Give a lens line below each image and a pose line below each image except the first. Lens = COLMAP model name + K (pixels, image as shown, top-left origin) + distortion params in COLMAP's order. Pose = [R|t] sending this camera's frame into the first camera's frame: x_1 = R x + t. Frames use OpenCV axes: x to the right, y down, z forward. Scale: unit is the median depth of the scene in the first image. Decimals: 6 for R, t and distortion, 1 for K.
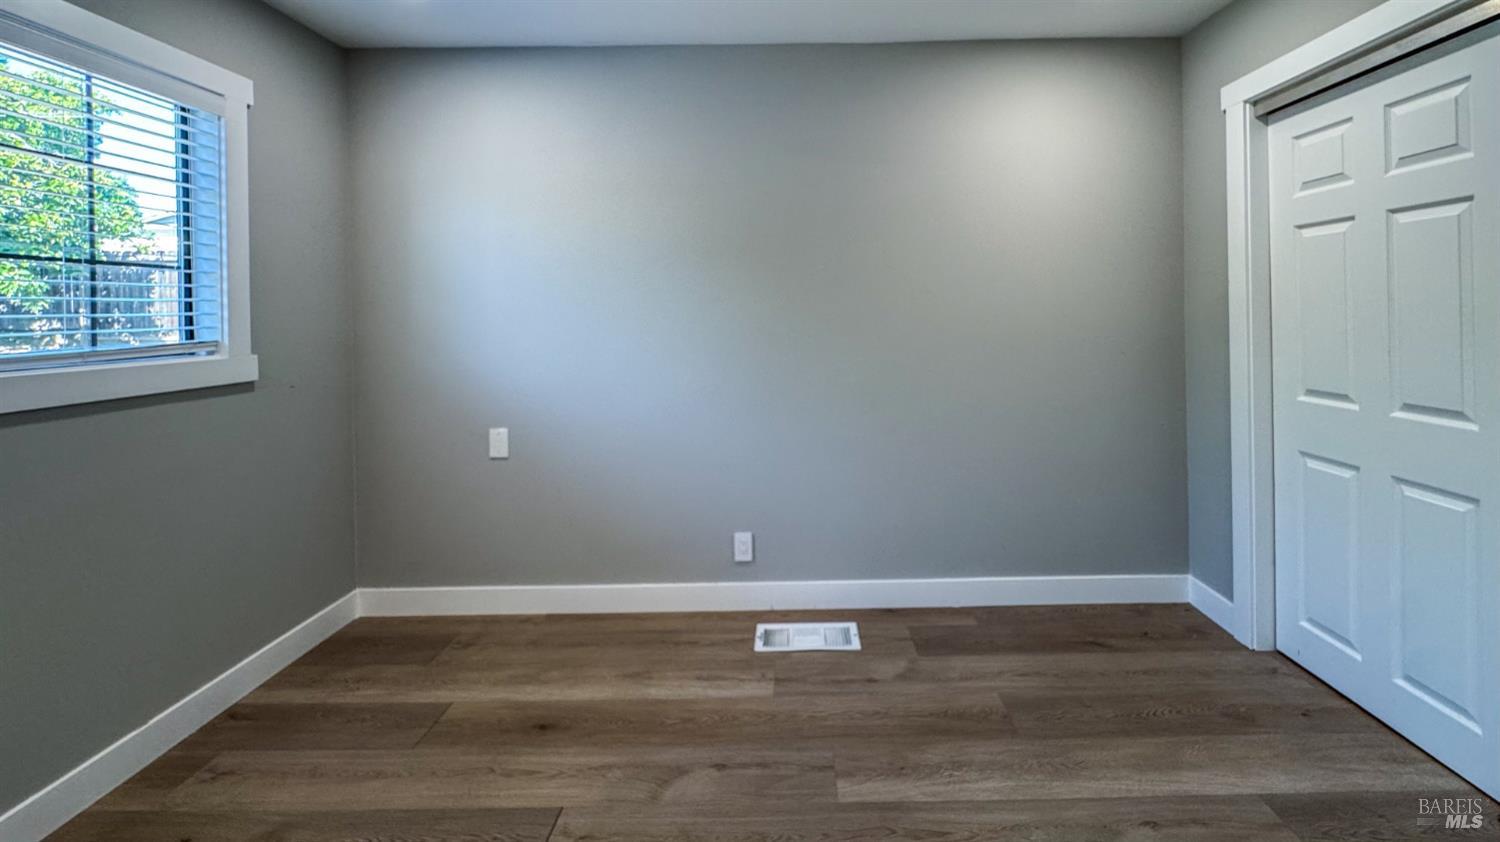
lens RADIAL K [[634.3, 0, 795.4], [0, 634.3, 312.9], [0, 0, 1]] dist [-0.002510, -0.000112]
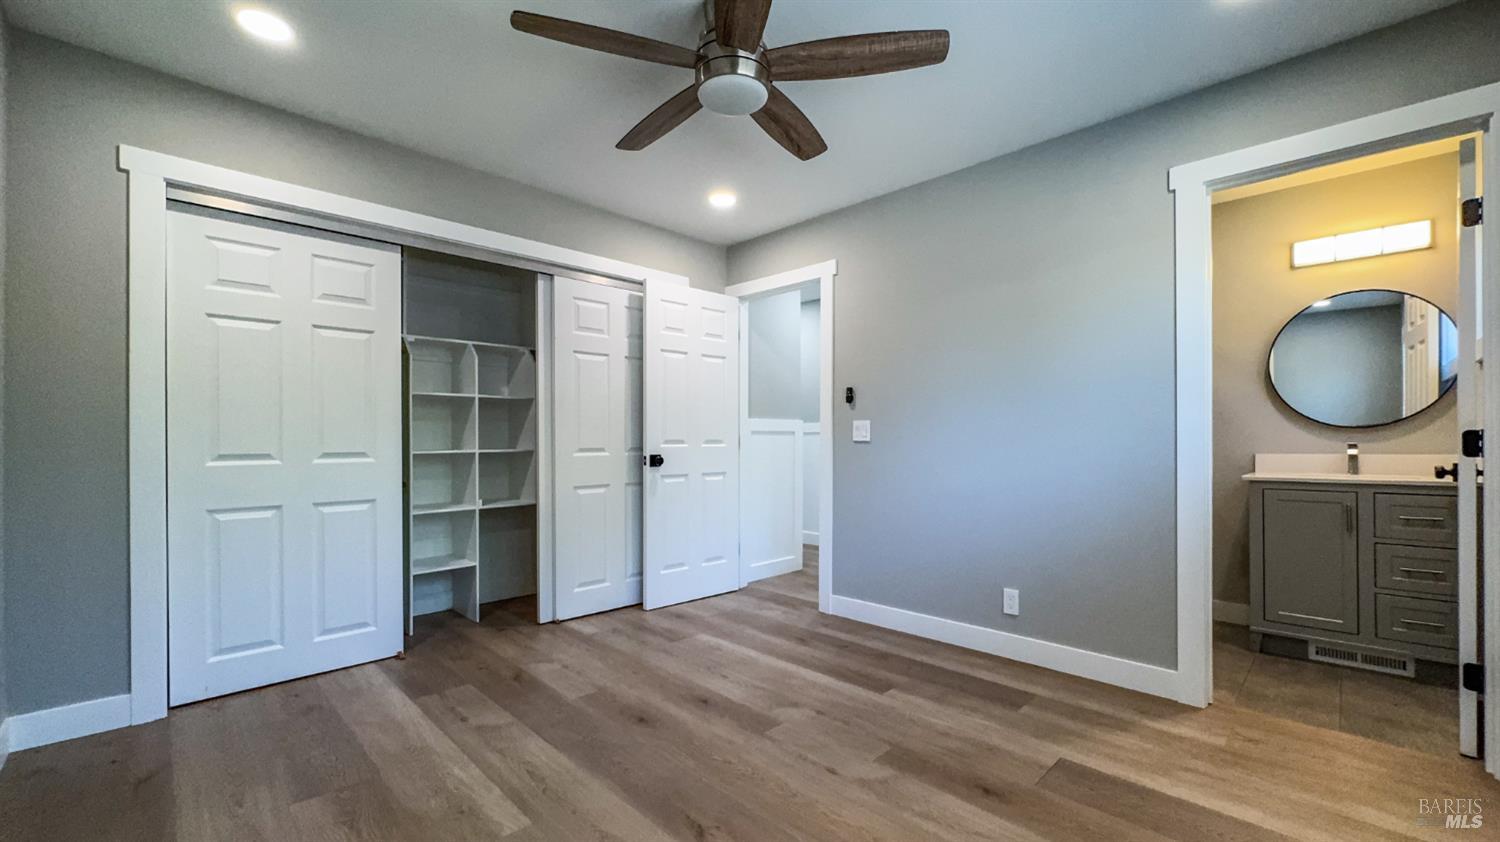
lens RADIAL K [[608.5, 0, 749.1], [0, 608.5, 439.0], [0, 0, 1]] dist [-0.001001, -0.000051]
pose [[-0.700118, 0.016992, 0.713825, -0.675964], [0.013235, 0.999854, -0.010820, 0.114466], [-0.713905, 0.001872, -0.700240, 1.073462]]
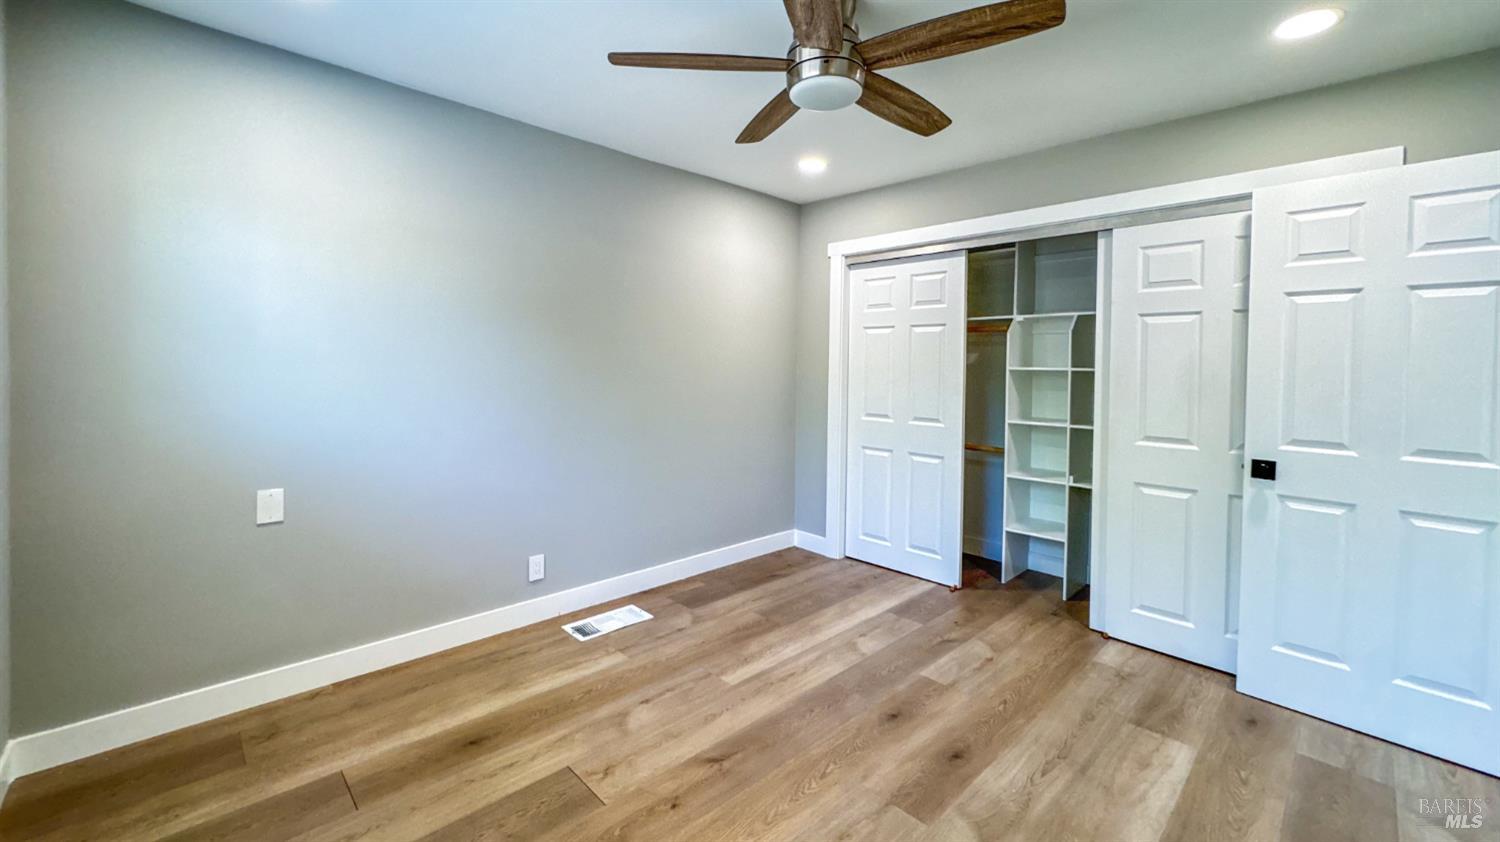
lens RADIAL K [[596.6, 0, 748.2], [0, 596.6, 371.8], [0, 0, 1]] dist [-0.000392, 0.000159]
pose [[0.721107, 0.019593, 0.692546, -0.688482], [-0.027451, 0.999623, 0.000303, 0.004669], [-0.692279, -0.019229, 0.721373, -0.046167]]
